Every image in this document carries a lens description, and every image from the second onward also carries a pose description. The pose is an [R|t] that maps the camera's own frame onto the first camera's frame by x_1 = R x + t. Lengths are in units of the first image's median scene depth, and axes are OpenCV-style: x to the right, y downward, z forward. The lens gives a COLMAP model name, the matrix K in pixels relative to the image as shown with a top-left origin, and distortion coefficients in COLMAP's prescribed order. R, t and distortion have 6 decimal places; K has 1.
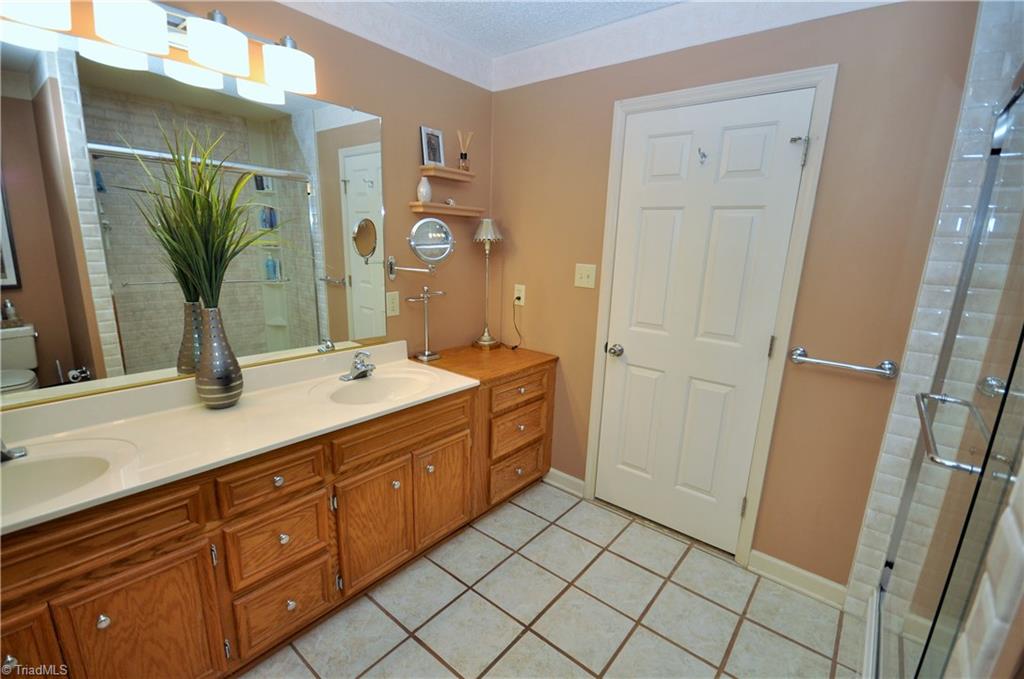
lens RADIAL K [[450.2, 0, 510.5], [0, 450.2, 342.5], [0, 0, 1]] dist [0.000239, -0.004497]
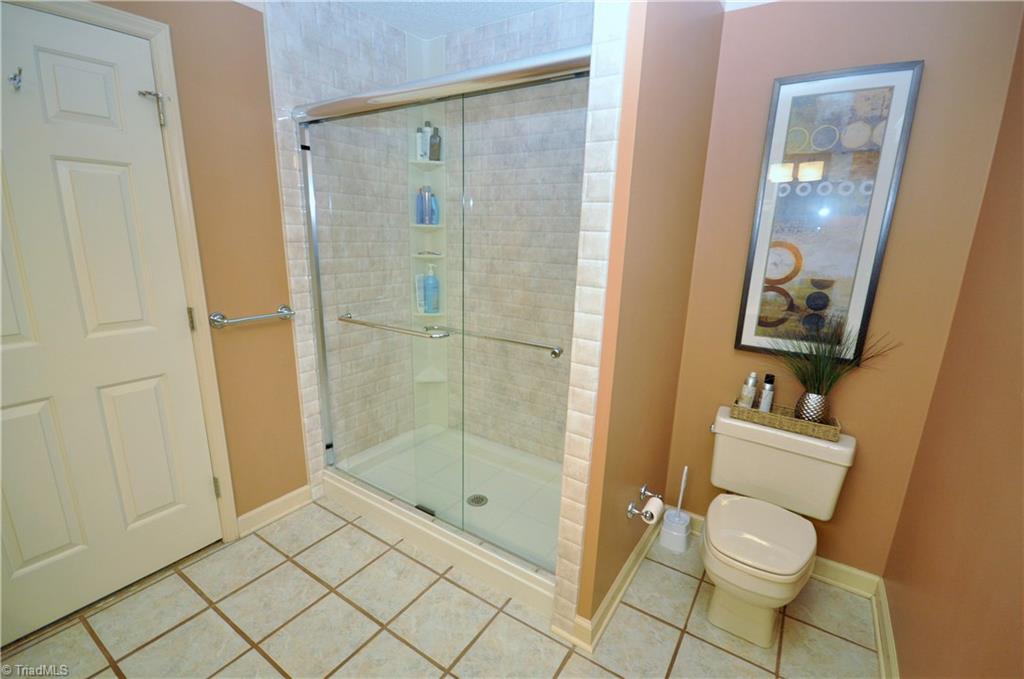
lens RADIAL K [[450.2, 0, 512.8], [0, 450.2, 344.4], [0, 0, 1]] dist [0.000239, -0.004497]
pose [[-0.100393, -0.266706, 0.958535, -0.430063], [0.195314, 0.939374, 0.281831, -0.077462], [-0.975589, 0.215509, -0.042215, 0.394028]]
